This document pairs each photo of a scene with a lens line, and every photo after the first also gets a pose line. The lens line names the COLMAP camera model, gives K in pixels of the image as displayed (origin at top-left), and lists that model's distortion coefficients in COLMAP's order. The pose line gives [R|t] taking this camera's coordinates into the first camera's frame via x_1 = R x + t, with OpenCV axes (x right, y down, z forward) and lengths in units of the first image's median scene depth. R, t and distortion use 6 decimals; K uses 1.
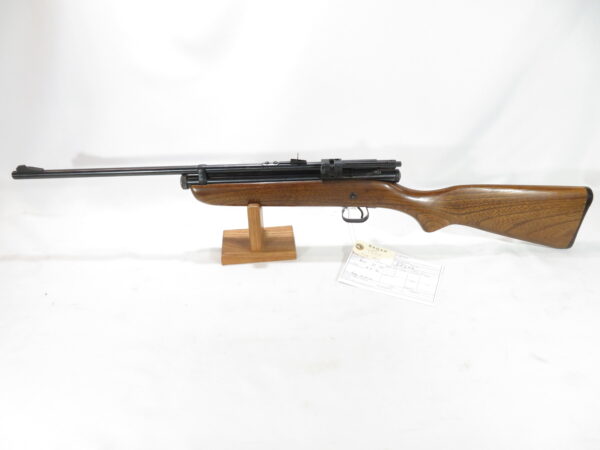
lens RADIAL K [[453.8, 0, 300.0], [0, 453.8, 225.0], [0, 0, 1]] dist [-0.000069, 0.003945]
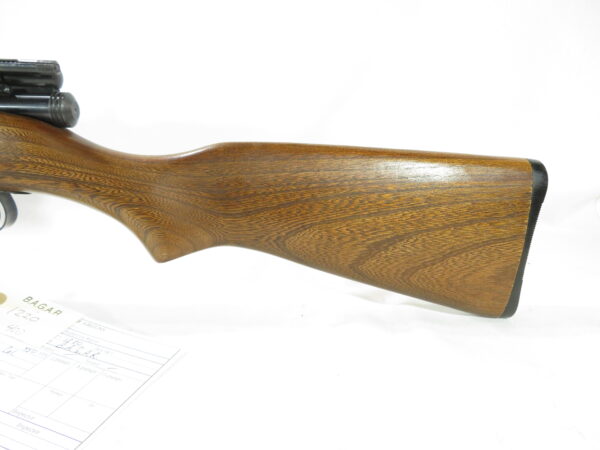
lens RADIAL K [[453.8, 0, 300.0], [0, 453.8, 225.0], [0, 0, 1]] dist [-0.000069, 0.003945]
pose [[0.997431, 0.035584, 0.062176, 0.386797], [-0.019274, 0.969207, -0.245493, 0.080772], [-0.068997, 0.243664, 0.967402, 0.612413]]
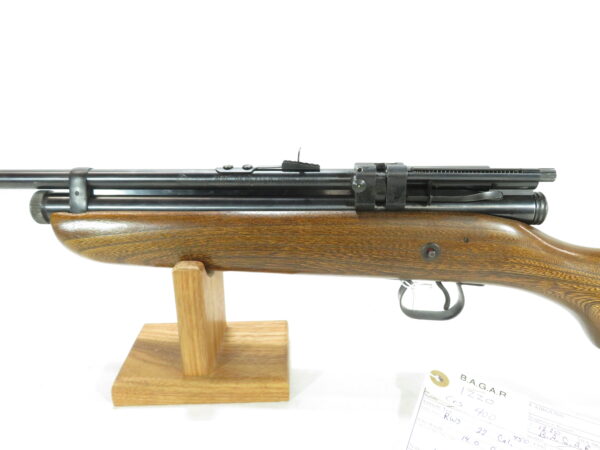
lens RADIAL K [[453.8, 0, 300.0], [0, 453.8, 225.0], [0, 0, 1]] dist [-0.000069, 0.003945]
pose [[0.997746, 0.035458, -0.056970, 0.021518], [-0.046742, 0.976388, -0.210908, 0.003701], [0.048146, 0.213096, 0.975844, 0.574400]]
